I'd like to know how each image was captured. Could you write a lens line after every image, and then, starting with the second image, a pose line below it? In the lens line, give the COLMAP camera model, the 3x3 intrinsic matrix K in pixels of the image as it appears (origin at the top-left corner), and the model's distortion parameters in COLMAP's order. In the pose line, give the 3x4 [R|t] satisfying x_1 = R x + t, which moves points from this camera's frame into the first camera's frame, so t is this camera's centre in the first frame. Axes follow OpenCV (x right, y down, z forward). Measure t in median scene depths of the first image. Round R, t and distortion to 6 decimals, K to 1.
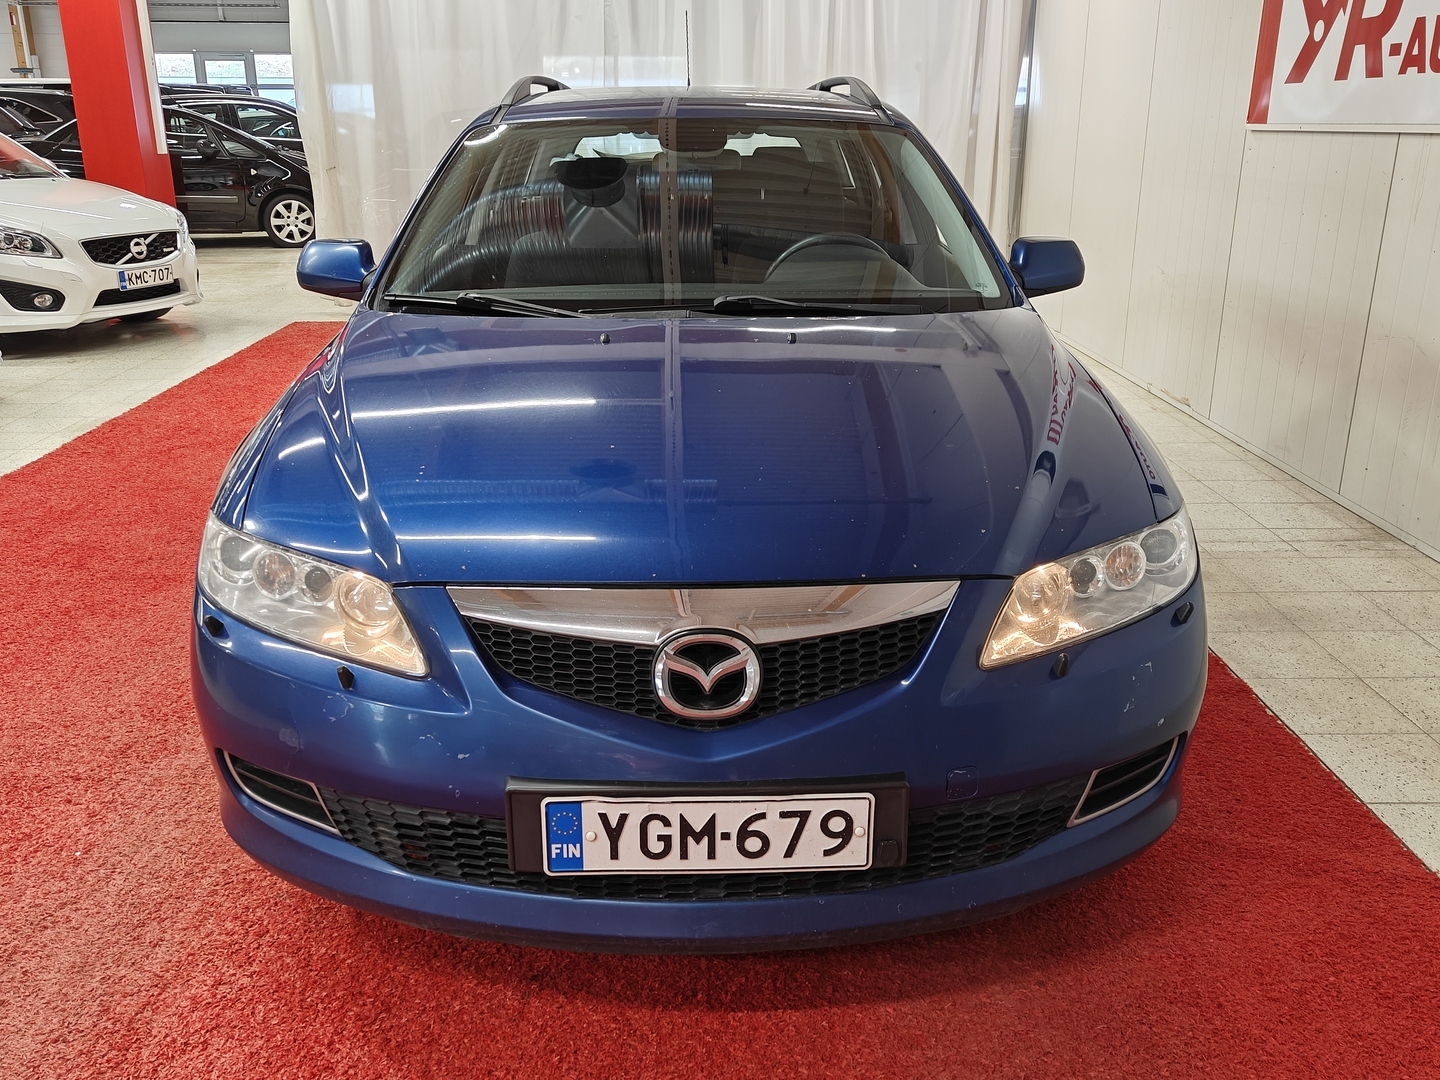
lens RADIAL K [[1283.6, 0, 720.1], [0, 1283.6, 537.9], [0, 0, 1]] dist [0.006176, -0.019747]
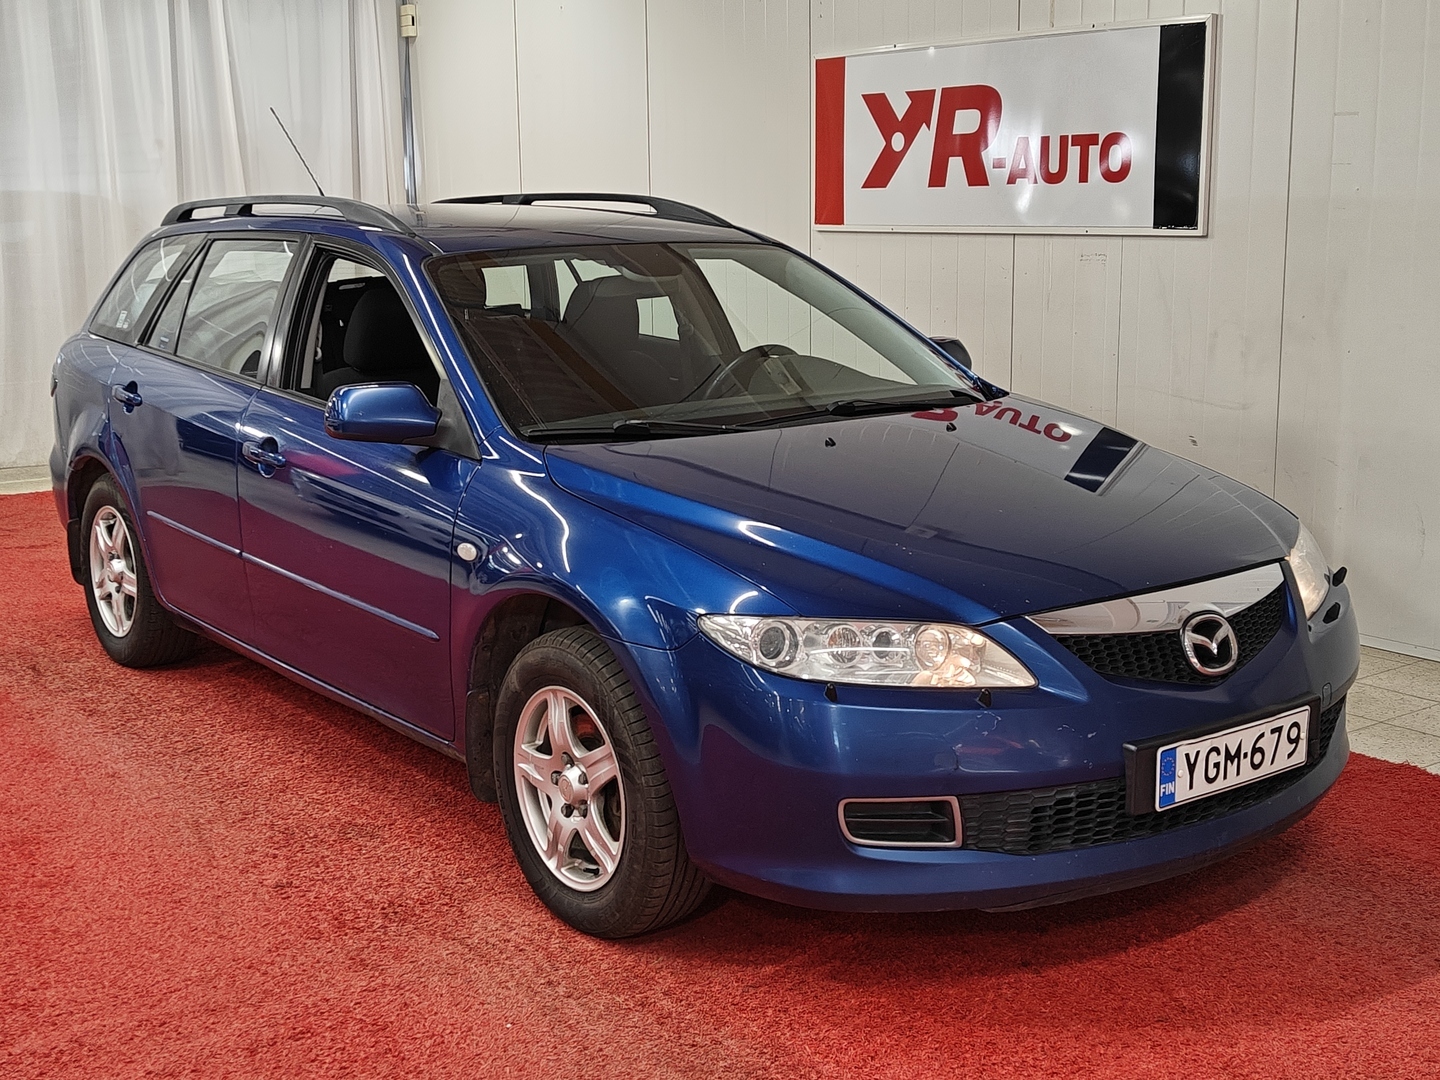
lens RADIAL K [[1806.5, 0, 719.9], [0, 1806.5, 543.0], [0, 0, 1]] dist [-0.021590, 0.000000]
pose [[0.819307, -0.116741, 0.561344, -1.521615], [0.186708, 0.980010, -0.068699, 0.035695], [-0.542103, 0.161093, 0.824726, -0.331626]]
